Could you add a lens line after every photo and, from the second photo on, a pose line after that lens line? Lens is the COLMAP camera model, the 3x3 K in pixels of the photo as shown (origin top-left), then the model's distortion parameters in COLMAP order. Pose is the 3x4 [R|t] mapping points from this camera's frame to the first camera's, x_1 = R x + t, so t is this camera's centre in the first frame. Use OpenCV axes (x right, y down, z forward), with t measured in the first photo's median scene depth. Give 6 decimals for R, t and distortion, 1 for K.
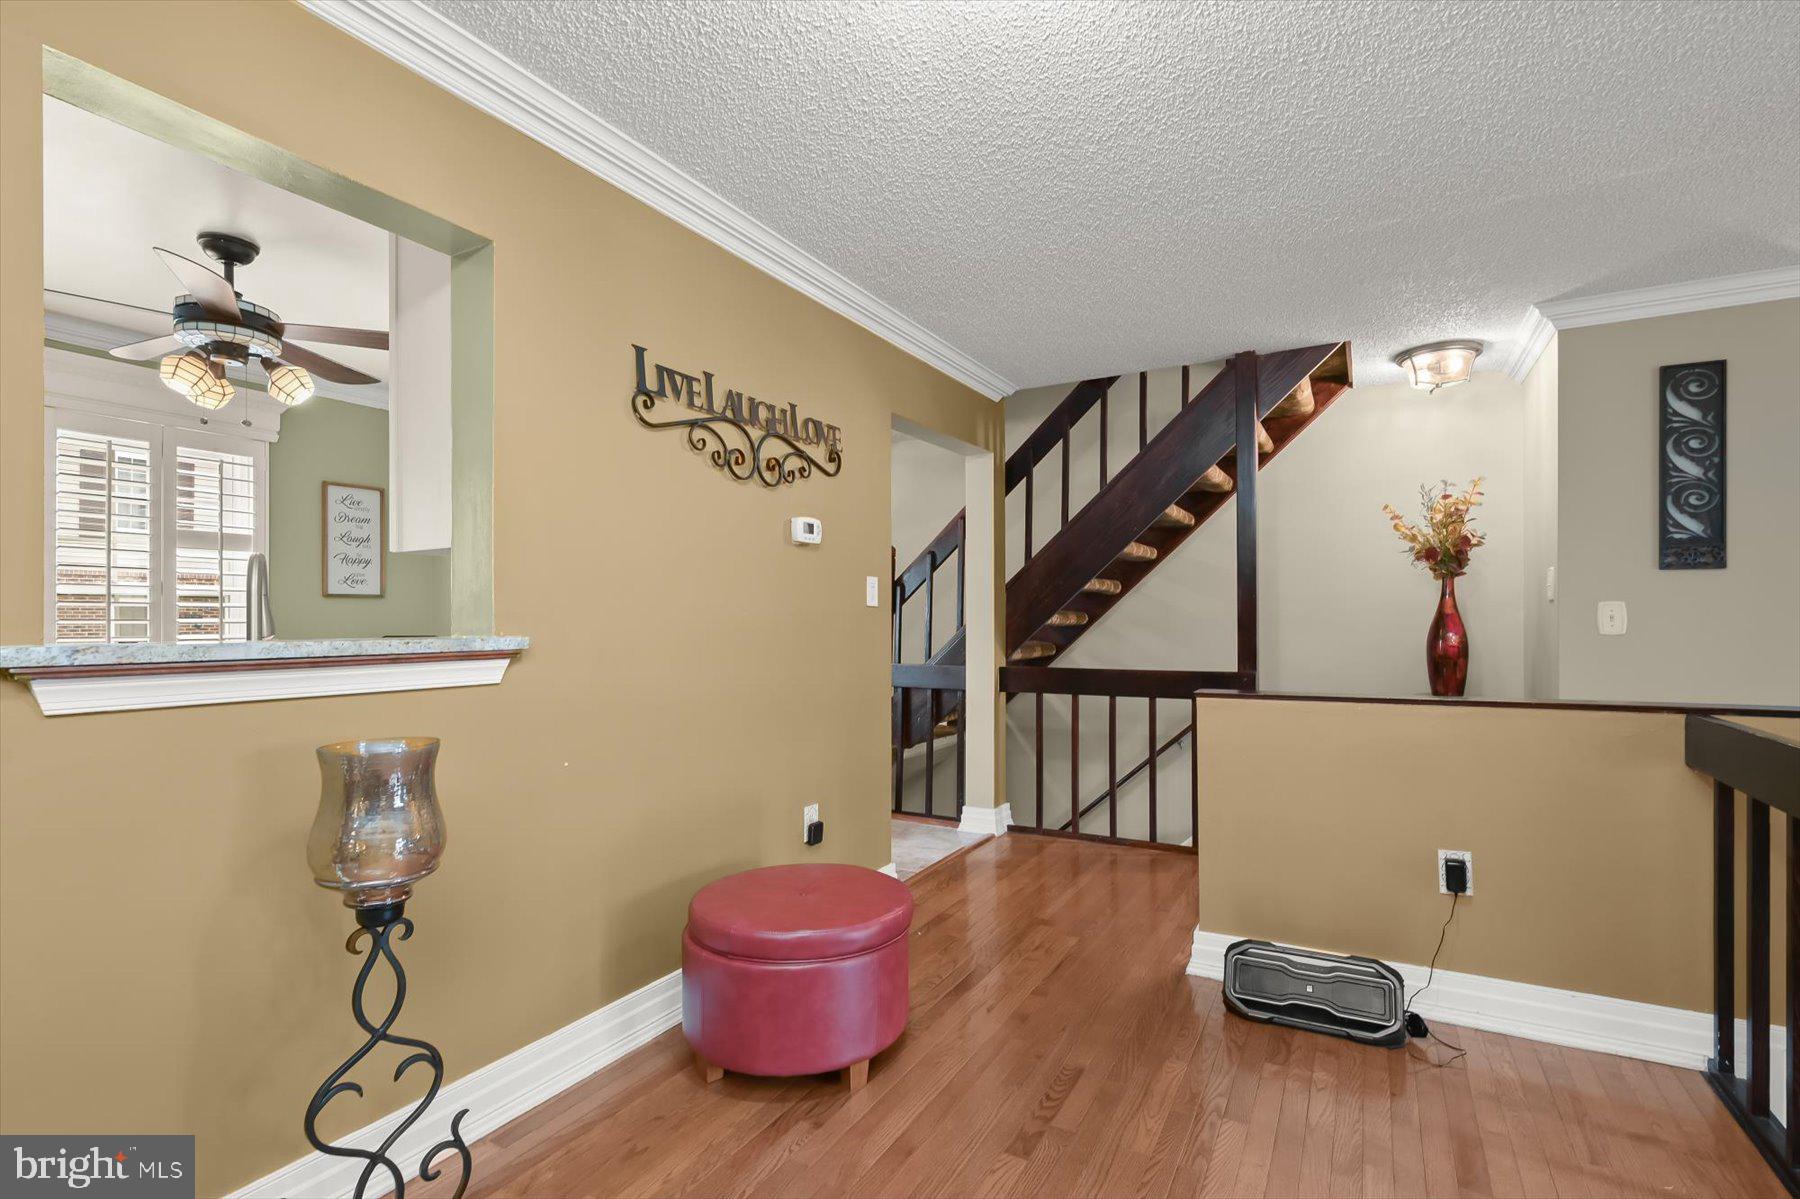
lens RADIAL K [[834.4, 0, 929.6], [0, 834.4, 621.1], [0, 0, 1]] dist [0.009101, 0.000006]
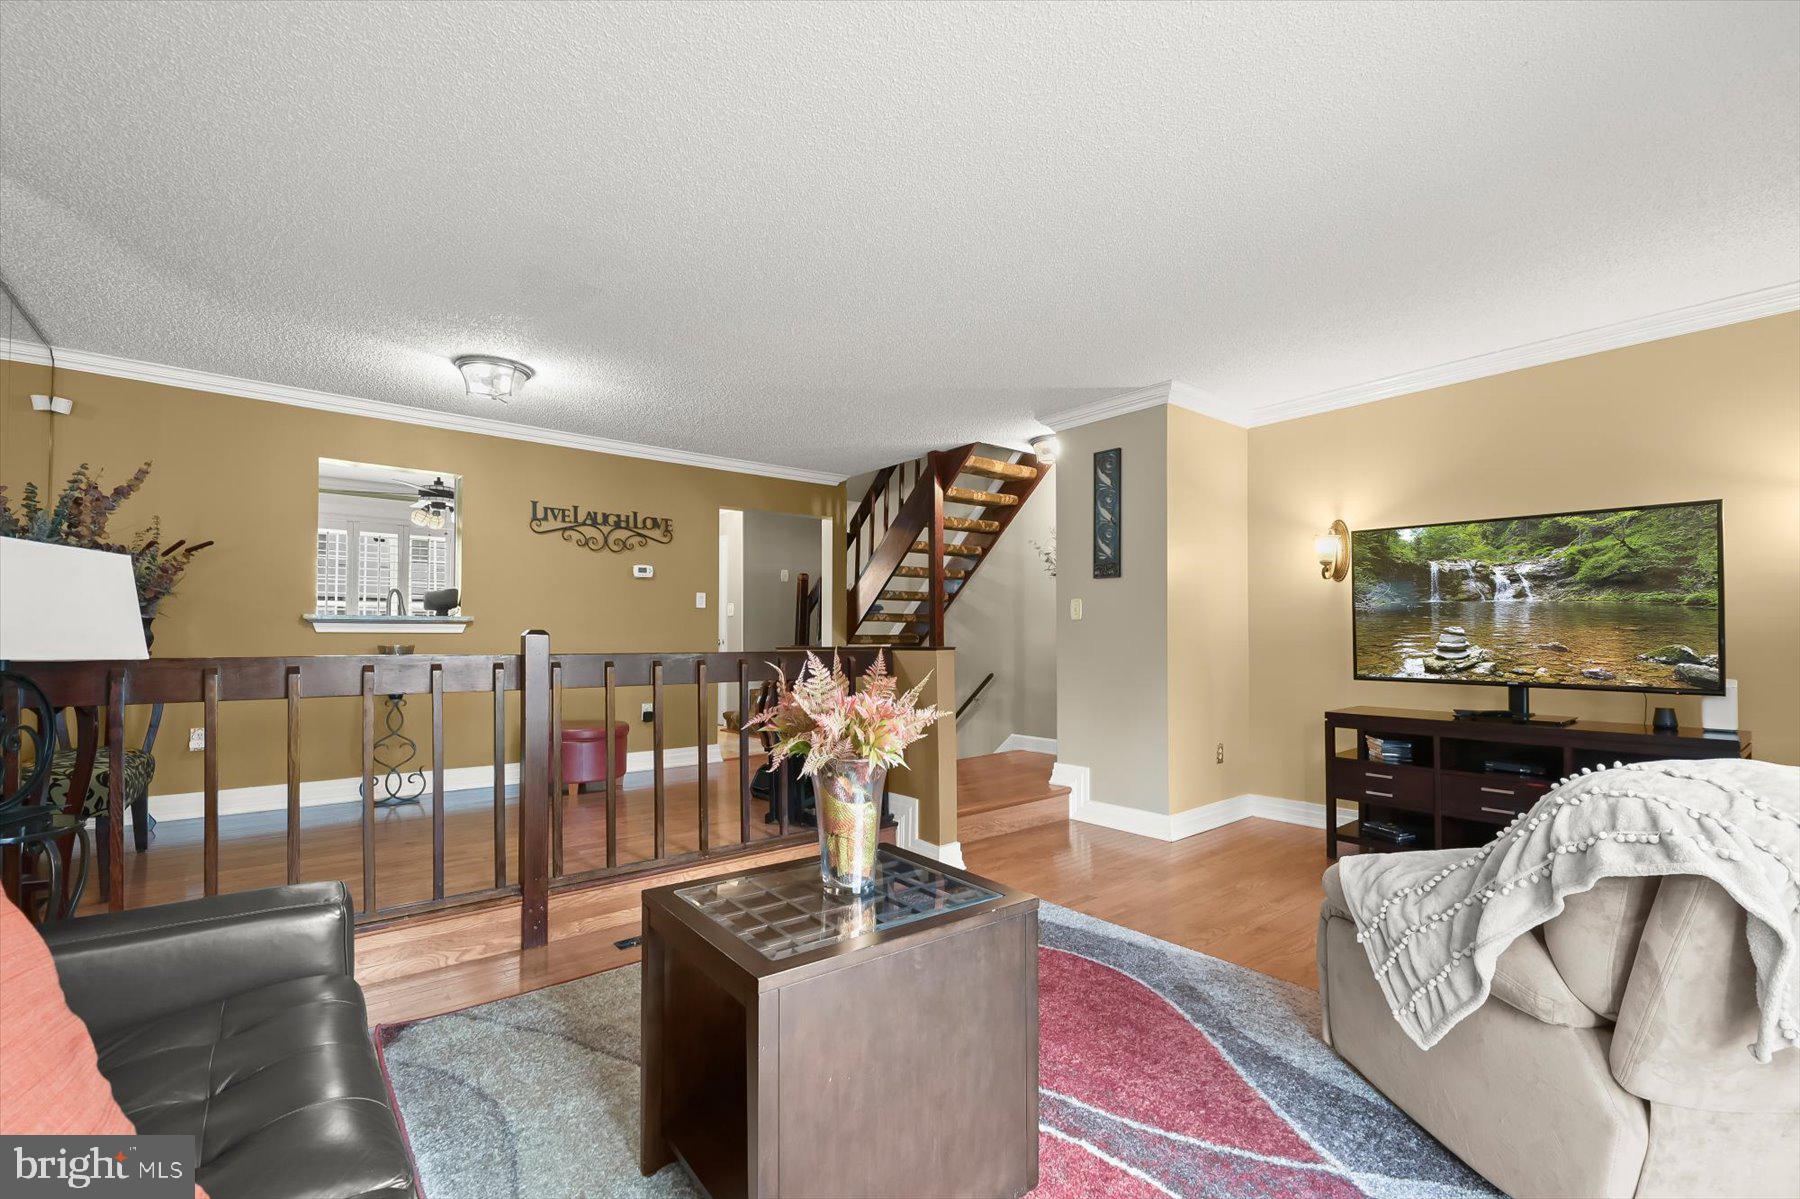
lens RADIAL K [[775.4, 0, 911.6], [0, 775.4, 631.0], [0, 0, 1]] dist [0.027197, 0.000018]
pose [[0.927359, -0.001336, -0.374171, 1.116674], [-0.002385, 0.999952, -0.009481, 0.054110], [0.374165, 0.009685, 0.927311, -0.518042]]
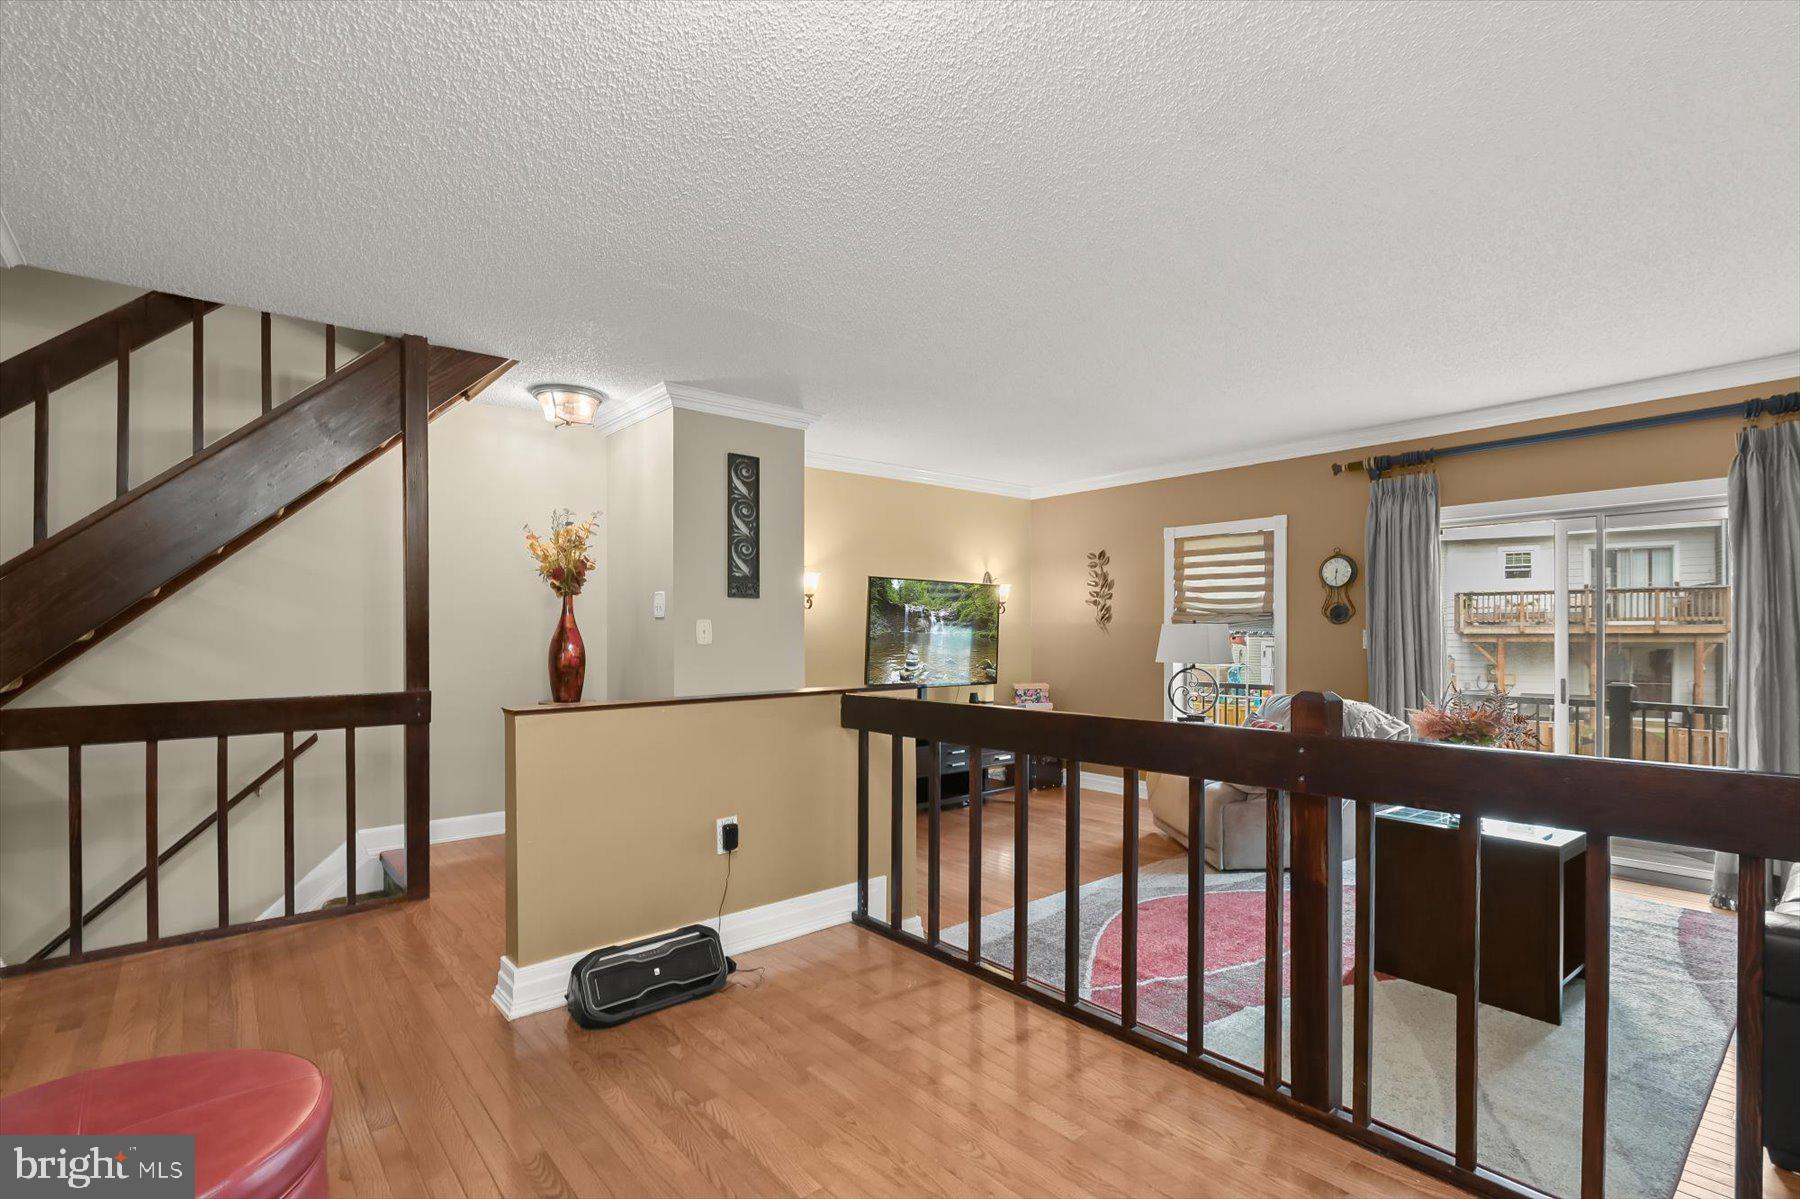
lens RADIAL K [[828.7, 0, 902.0], [0, 828.7, 630.7], [0, 0, 1]] dist [0.002746, 0.000031]
pose [[0.373342, 0.003707, 0.927686, -0.309048], [0.004389, 0.999974, -0.005762, 0.003676], [-0.927684, 0.006223, 0.373316, 0.219430]]
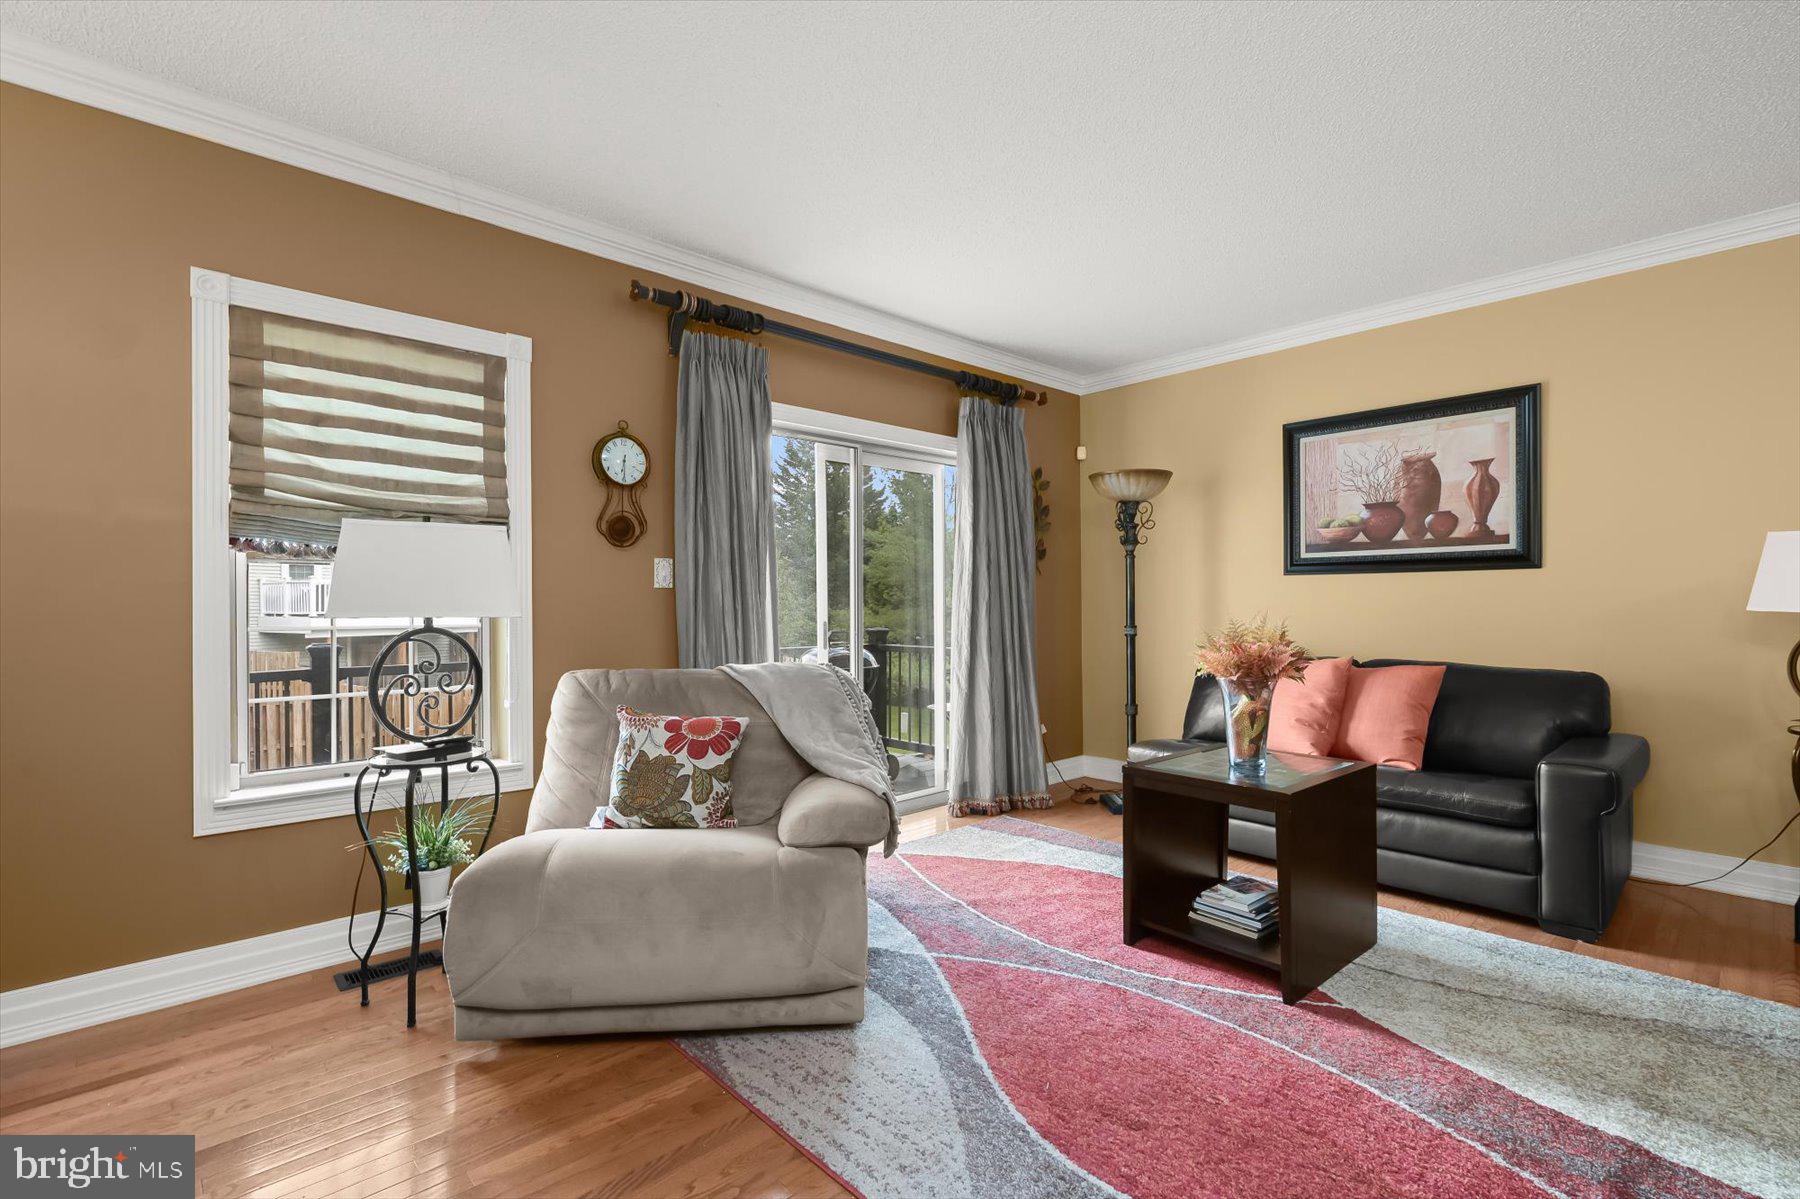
lens RADIAL K [[823.4, 0, 900.0], [0, 823.4, 599.5], [0, 0, 1]] dist [0.002286, 0.000314]
pose [[-0.945412, 0.010181, 0.325718, 0.930782], [0.009576, 0.999948, -0.003462, 0.055648], [-0.325736, -0.000154, -0.945461, 0.872677]]
